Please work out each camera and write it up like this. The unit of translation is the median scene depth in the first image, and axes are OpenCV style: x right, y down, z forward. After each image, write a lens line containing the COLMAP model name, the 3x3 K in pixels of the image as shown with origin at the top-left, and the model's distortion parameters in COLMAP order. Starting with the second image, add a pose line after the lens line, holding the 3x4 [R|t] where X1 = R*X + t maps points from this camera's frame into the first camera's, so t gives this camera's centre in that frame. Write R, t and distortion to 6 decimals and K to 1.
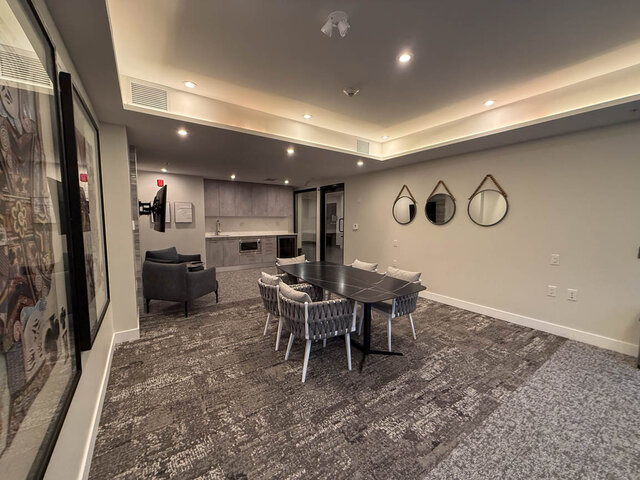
lens RADIAL K [[254.3, 0, 320.0], [0, 254.3, 240.0], [0, 0, 1]] dist [0.001299, -0.000287]
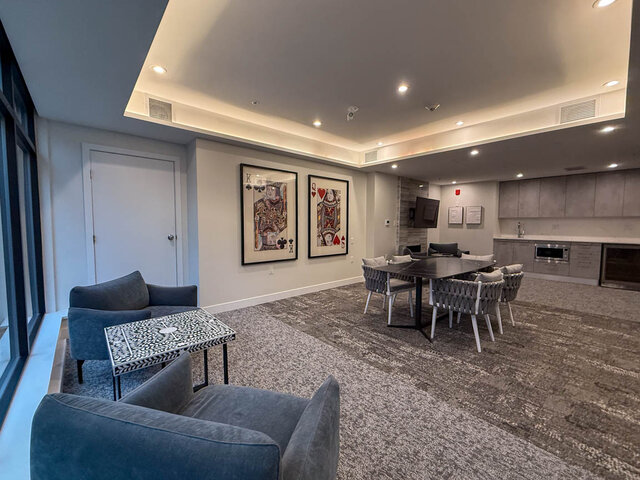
lens RADIAL K [[254.3, 0, 320.0], [0, 254.3, 240.0], [0, 0, 1]] dist [0.001299, -0.000287]
pose [[0.150666, 0.062627, -0.986599, 1.320259], [-0.087102, 0.994951, 0.049856, 0.021499], [0.984740, 0.078423, 0.155360, 0.365697]]
